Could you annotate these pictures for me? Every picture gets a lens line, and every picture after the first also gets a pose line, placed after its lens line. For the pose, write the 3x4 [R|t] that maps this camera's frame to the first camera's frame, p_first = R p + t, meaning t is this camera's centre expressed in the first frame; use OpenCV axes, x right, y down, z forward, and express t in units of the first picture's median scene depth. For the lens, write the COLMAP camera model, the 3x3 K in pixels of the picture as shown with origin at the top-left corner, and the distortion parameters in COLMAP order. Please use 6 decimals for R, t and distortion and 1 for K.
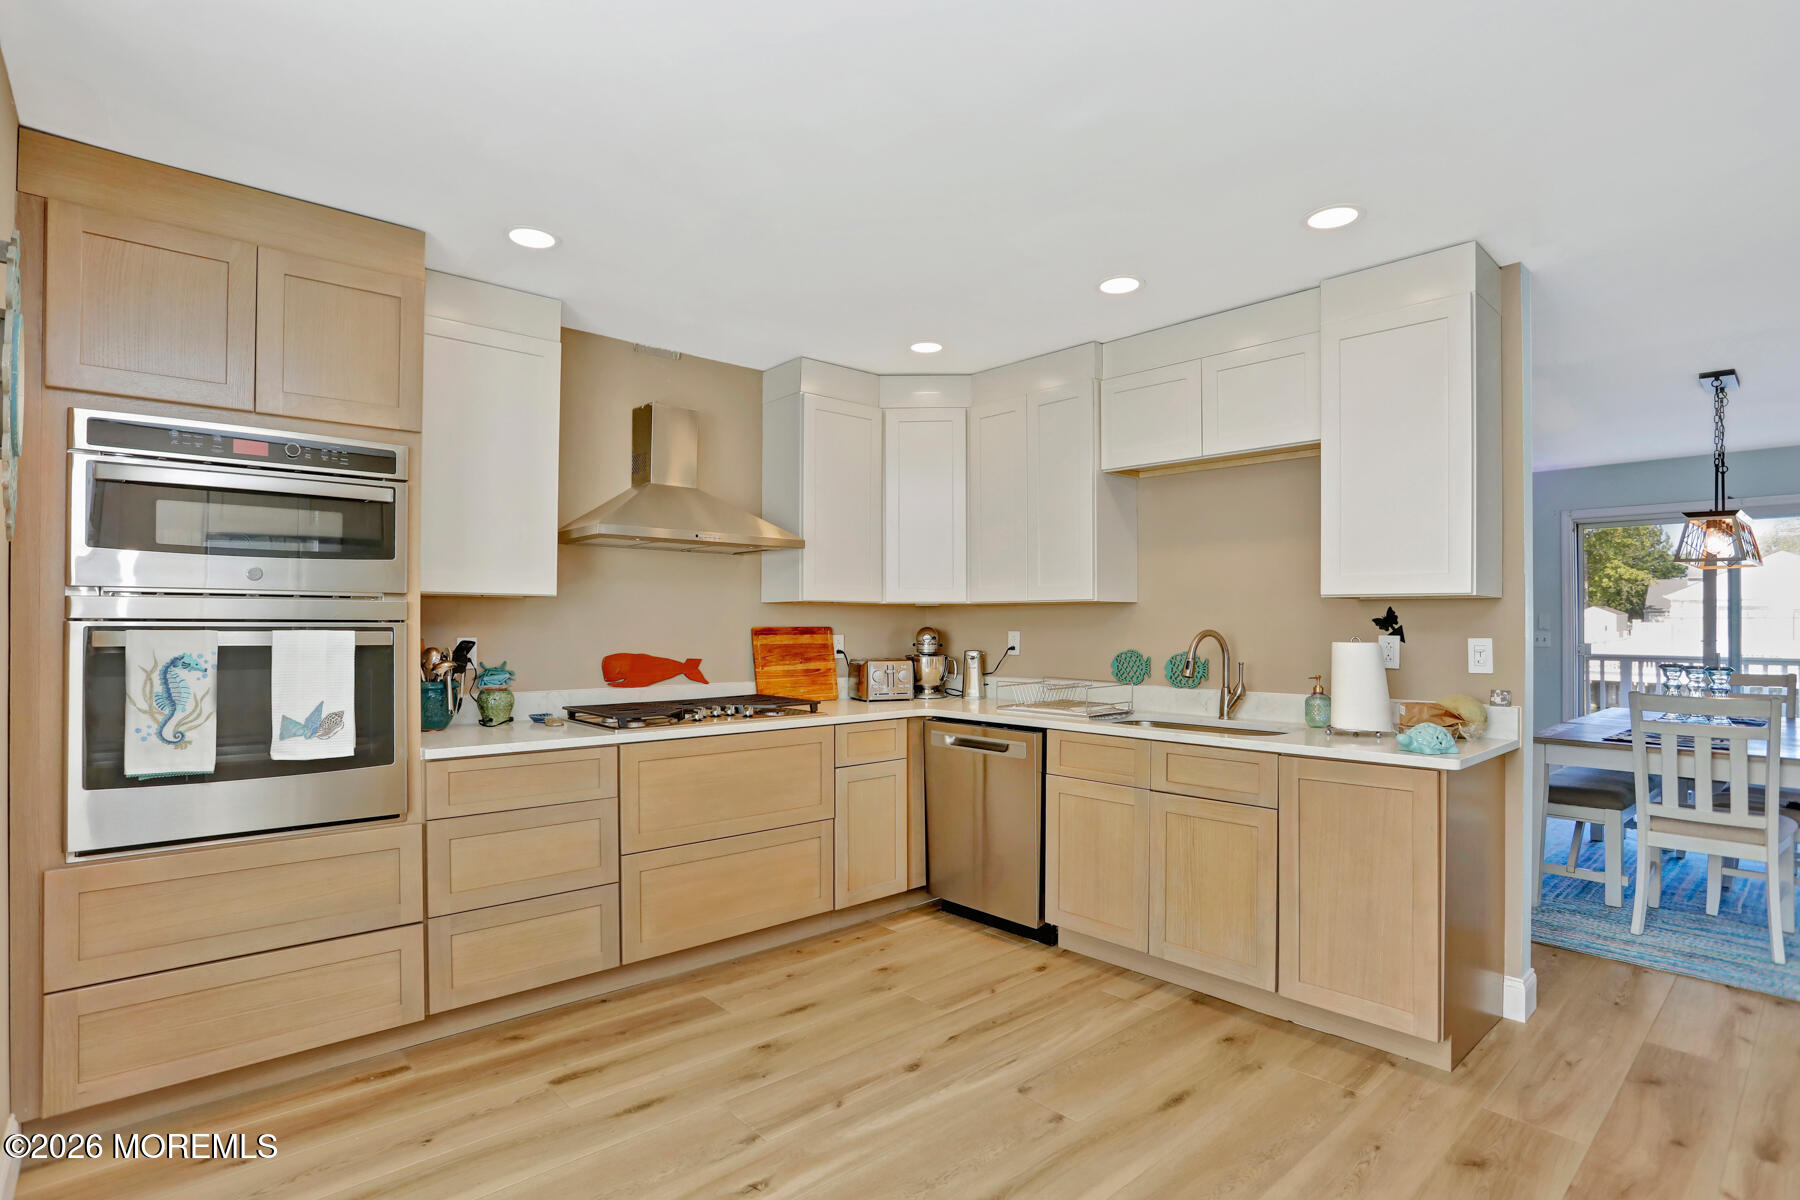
lens RADIAL K [[883.8, 0, 866.2], [0, 883.8, 628.7], [0, 0, 1]] dist [-0.058141, 0.019353]
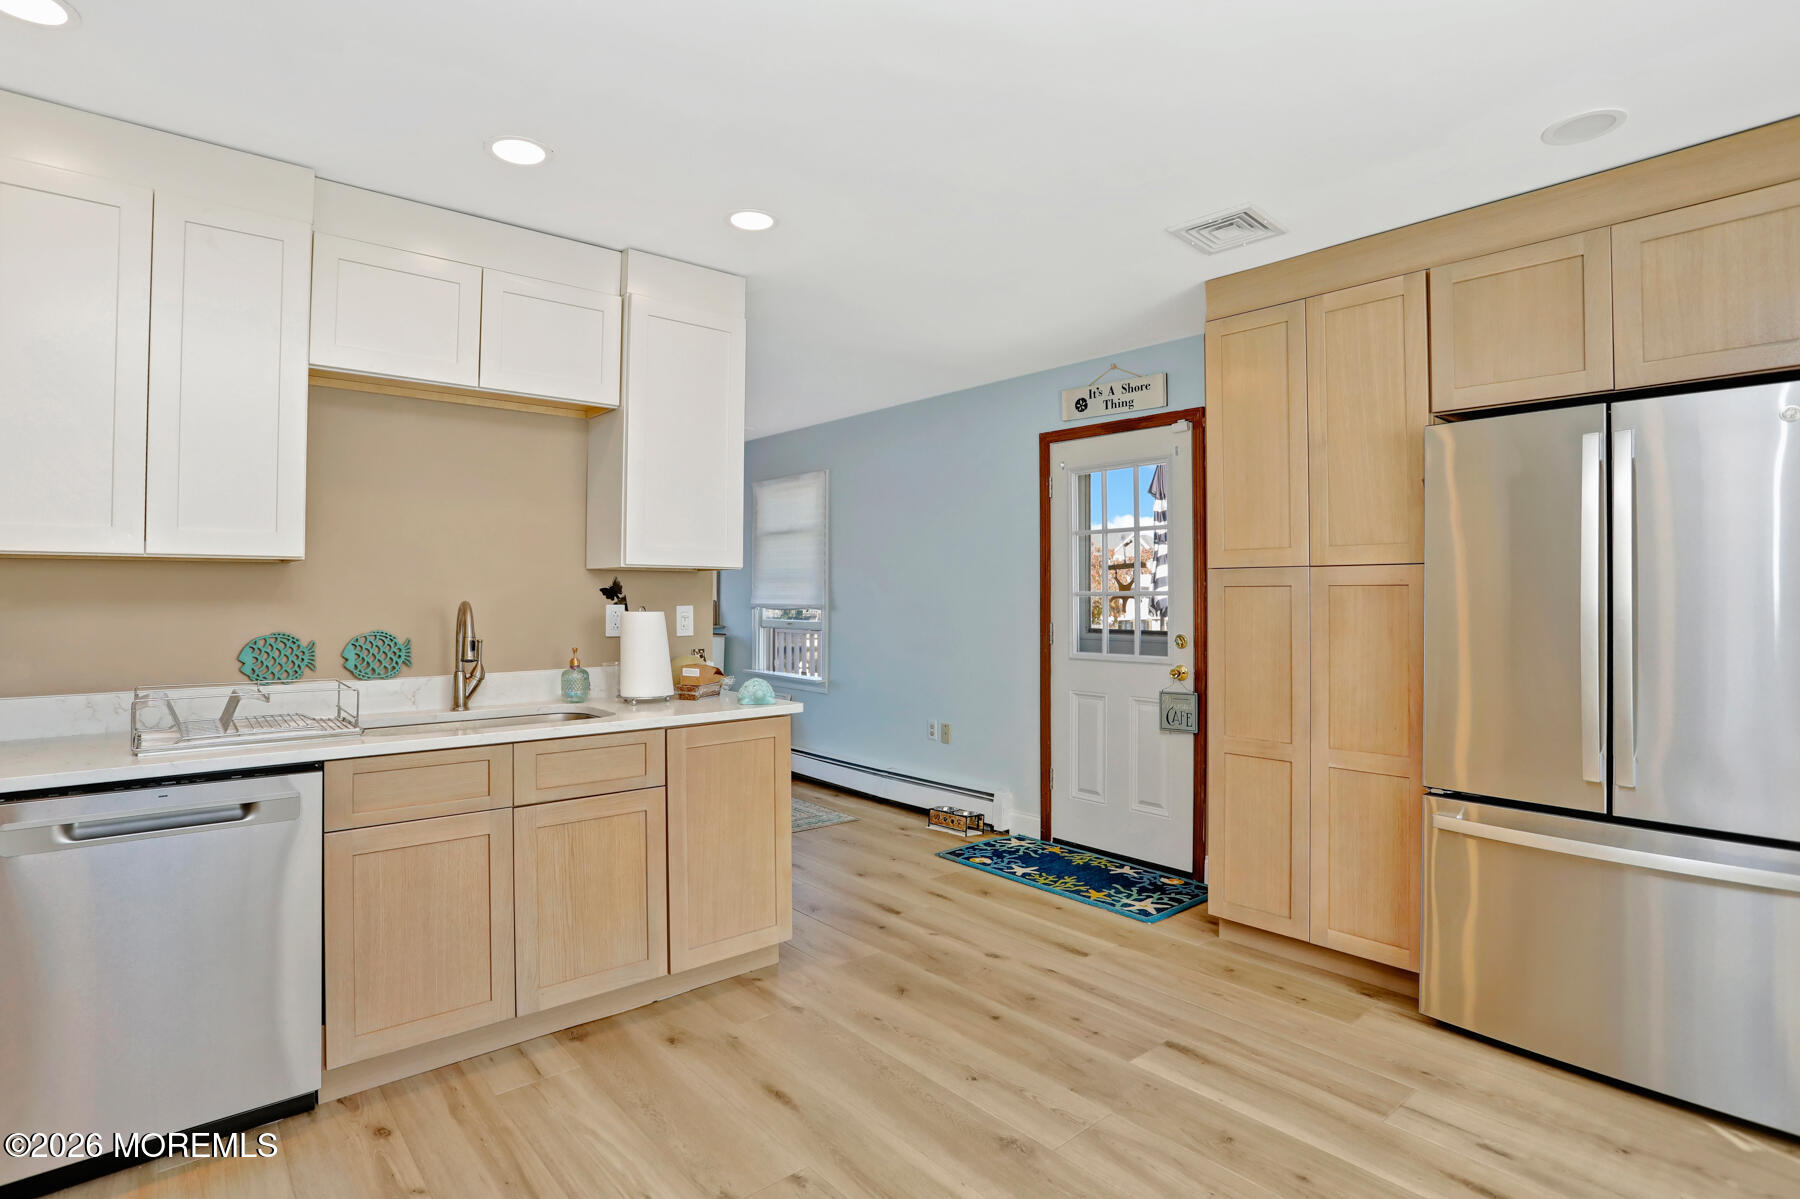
lens RADIAL K [[913.0, 0, 891.1], [0, 913.0, 592.0], [0, 0, 1]] dist [-0.040134, 0.013860]
pose [[-0.000407, 0.000780, 1.000000, -0.505106], [0.002896, 0.999996, -0.000779, -0.006030], [-0.999996, 0.002896, -0.000410, 0.696476]]
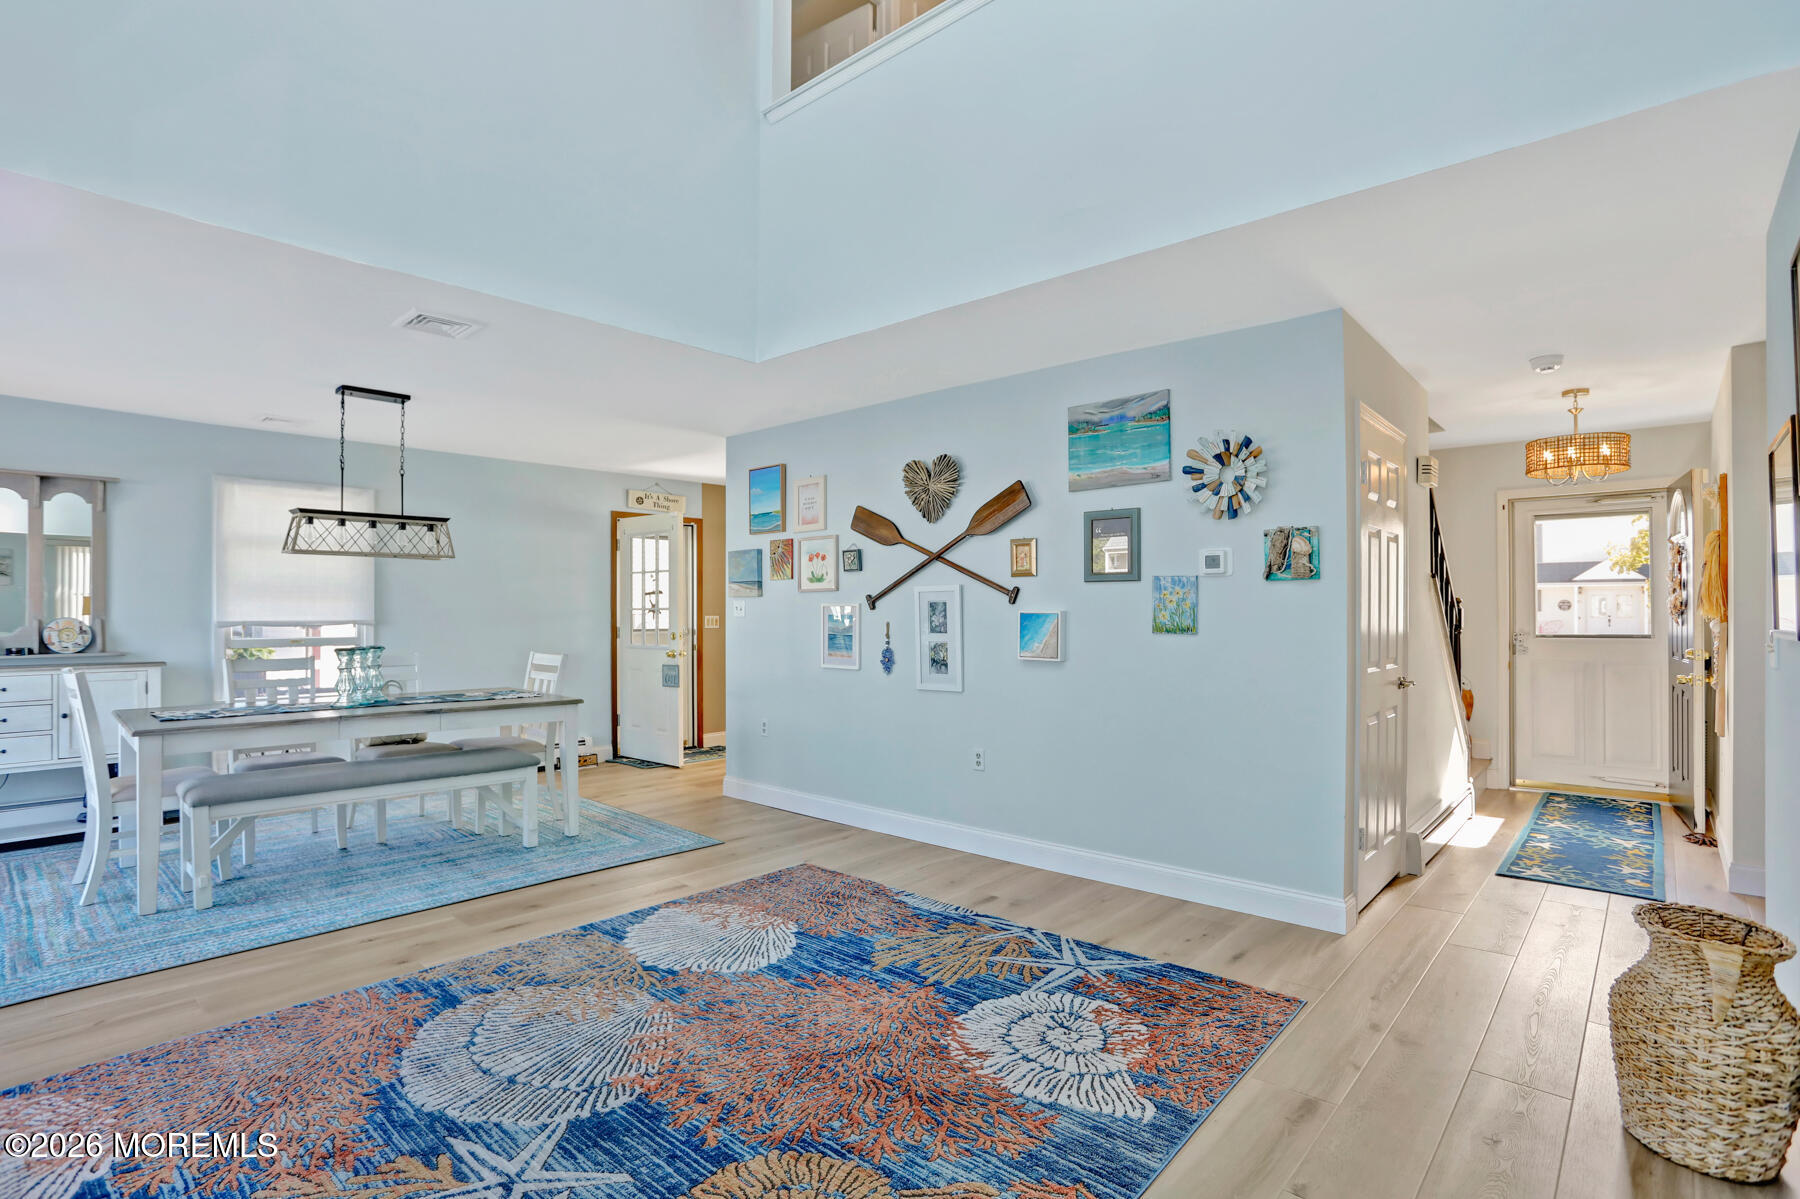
lens RADIAL K [[883.8, 0, 889.1], [0, 883.8, 606.4], [0, 0, 1]] dist [-0.058141, 0.019353]
pose [[-0.992058, 0.000203, -0.125783, 0.630024], [0.000156, 1.000000, 0.000385, -0.011508], [0.125783, 0.000362, -0.992058, 3.042669]]
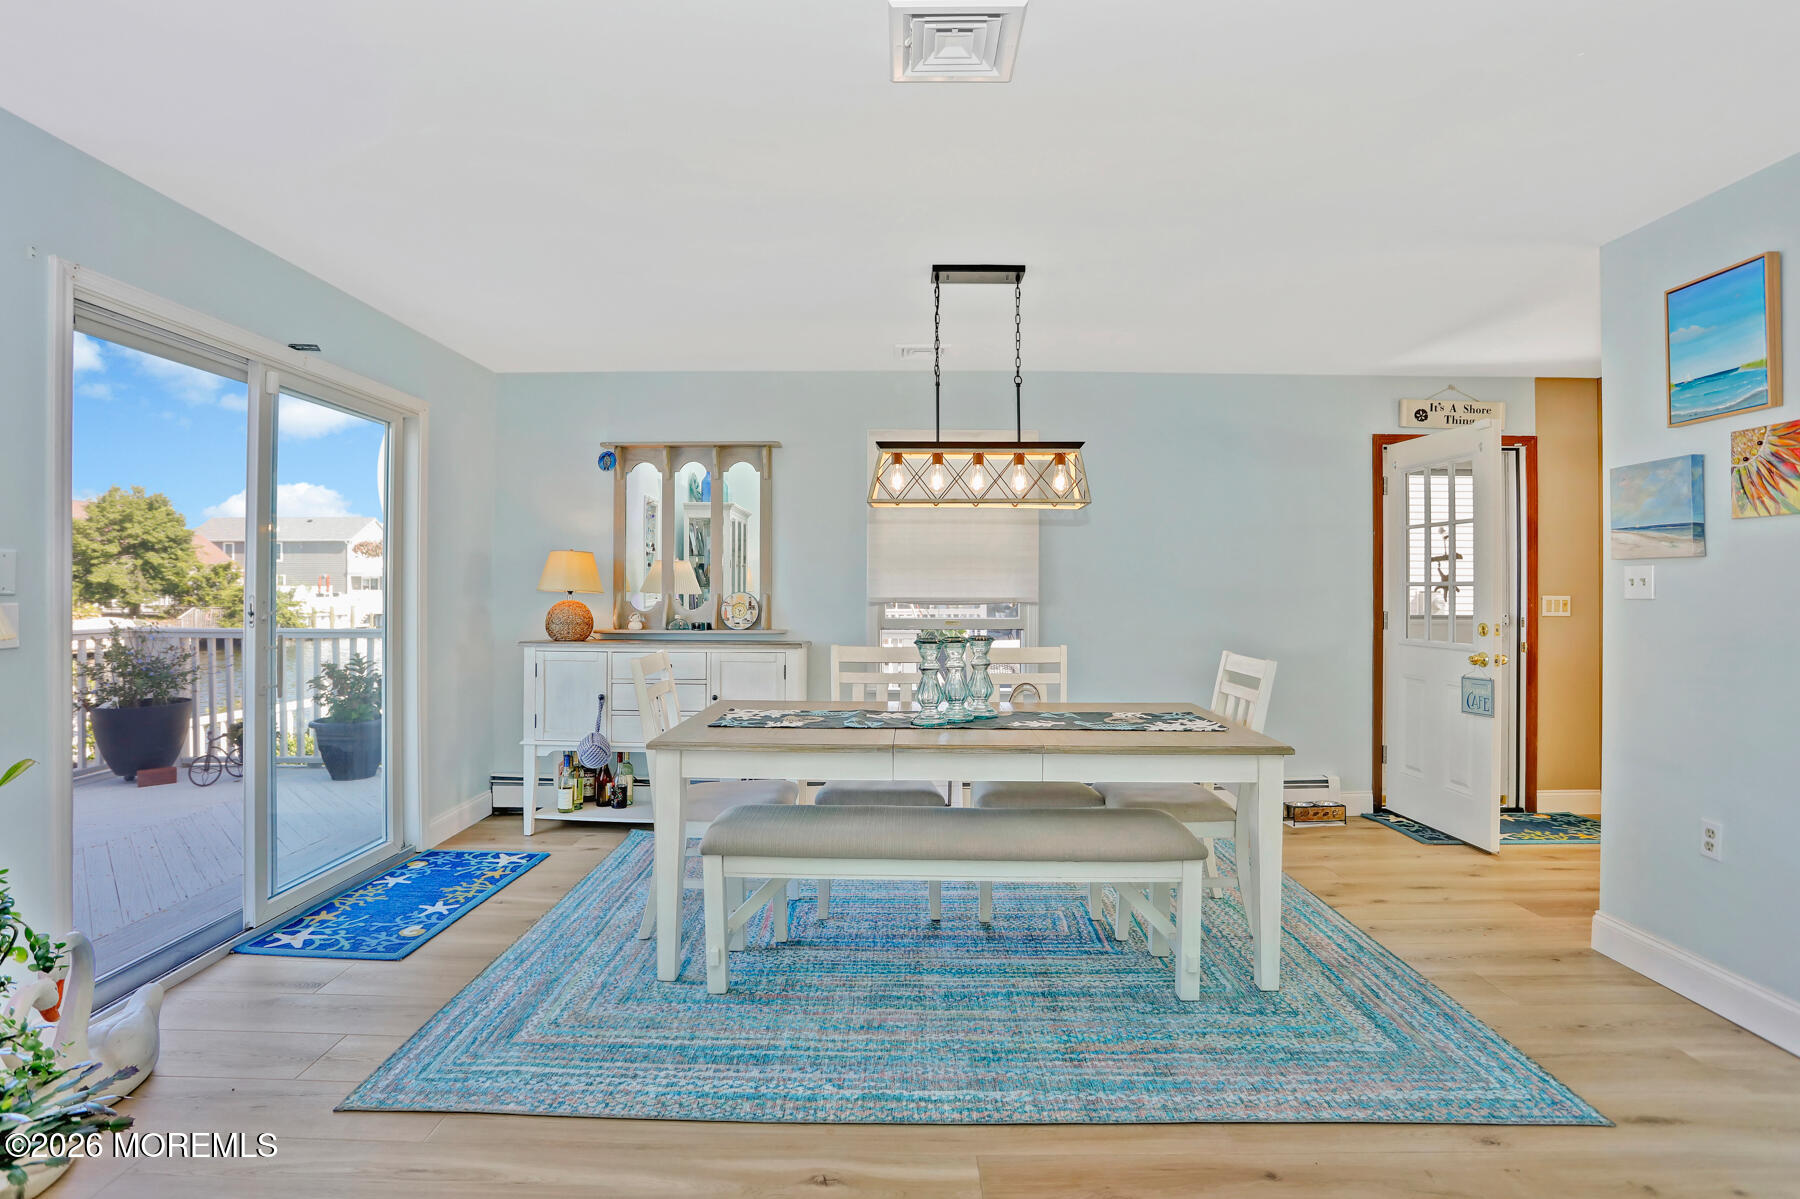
lens RADIAL K [[883.8, 0, 877.6], [0, 883.8, 586.2], [0, 0, 1]] dist [-0.058141, 0.019353]
pose [[-0.749297, -0.002809, 0.662228, 0.721487], [0.000201, 0.999990, 0.004470, -0.007197], [-0.662234, 0.003482, -0.749289, 2.277614]]
